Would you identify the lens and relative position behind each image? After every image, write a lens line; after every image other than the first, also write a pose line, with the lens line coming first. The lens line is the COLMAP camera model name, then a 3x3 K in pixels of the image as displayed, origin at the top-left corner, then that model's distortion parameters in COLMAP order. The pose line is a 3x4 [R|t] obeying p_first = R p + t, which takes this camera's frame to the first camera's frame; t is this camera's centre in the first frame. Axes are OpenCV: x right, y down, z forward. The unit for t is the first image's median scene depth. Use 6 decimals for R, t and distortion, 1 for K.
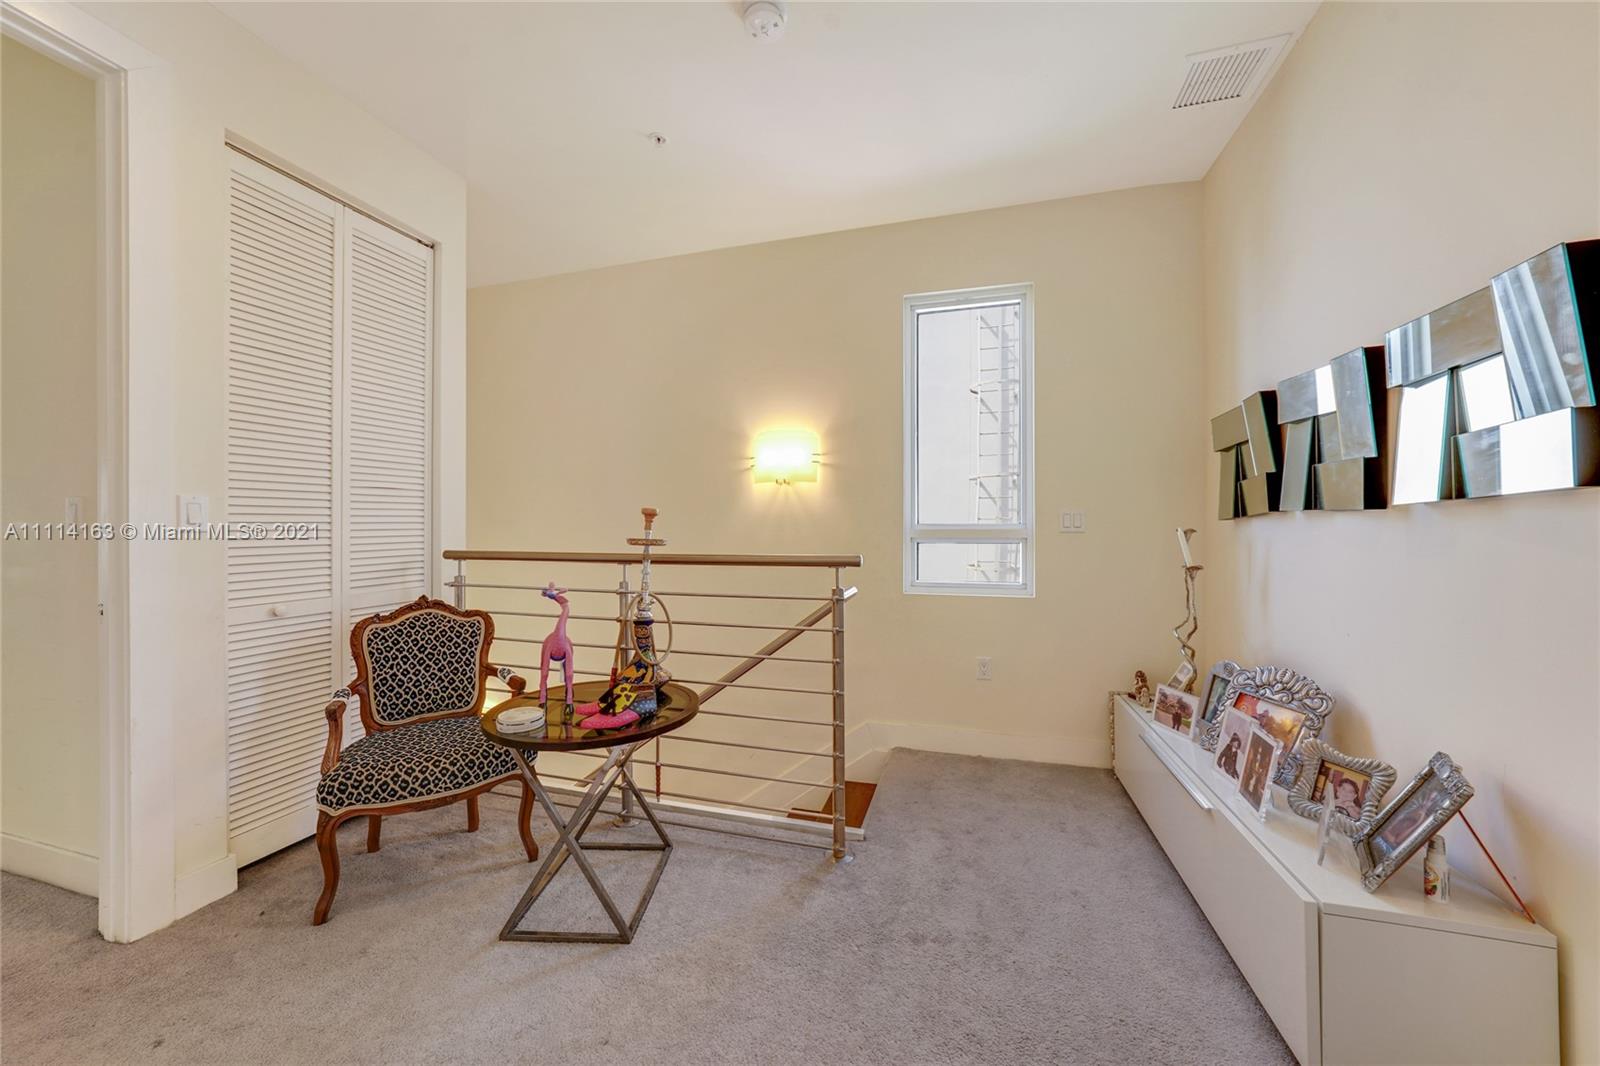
lens RADIAL K [[560.4, 0, 806.6], [0, 560.4, 525.3], [0, 0, 1]] dist [-0.014117, 0.000545]
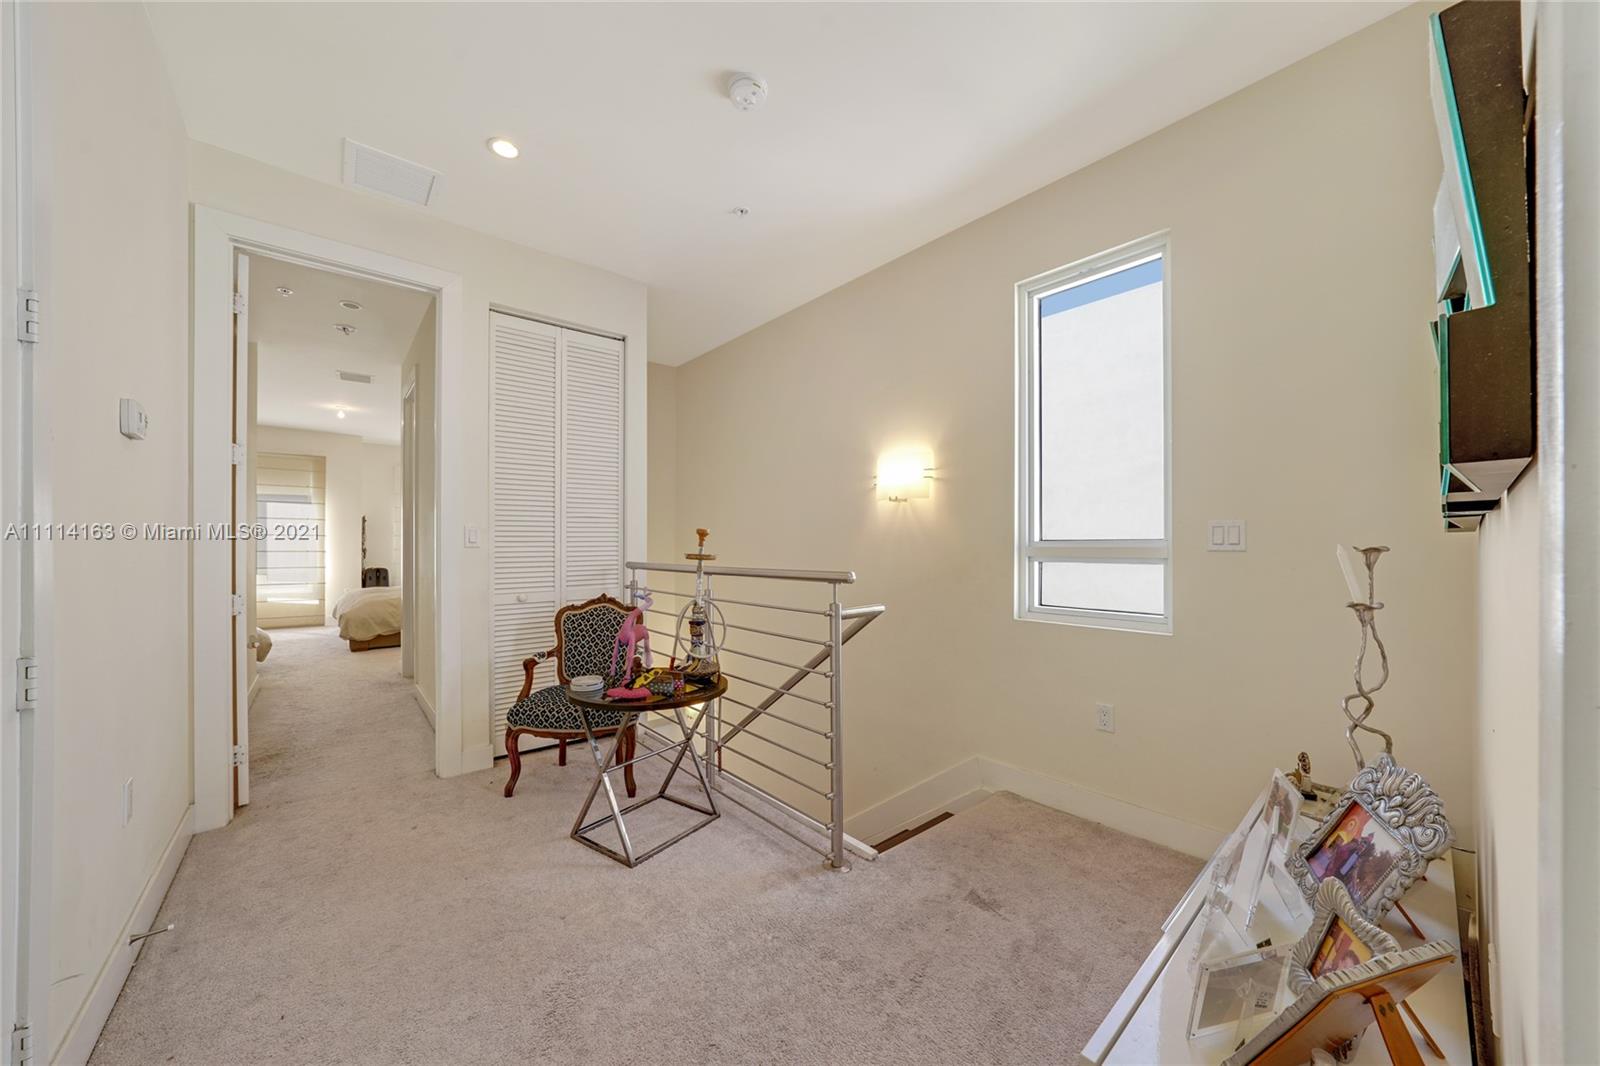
lens RADIAL K [[560.3, 0, 789.5], [0, 560.3, 541.8], [0, 0, 1]] dist [-0.013465, -0.000037]
pose [[0.833941, -0.003907, -0.551839, 0.539531], [0.002904, 0.999992, -0.002691, 0.001473], [0.551845, 0.000642, 0.833946, 0.096394]]
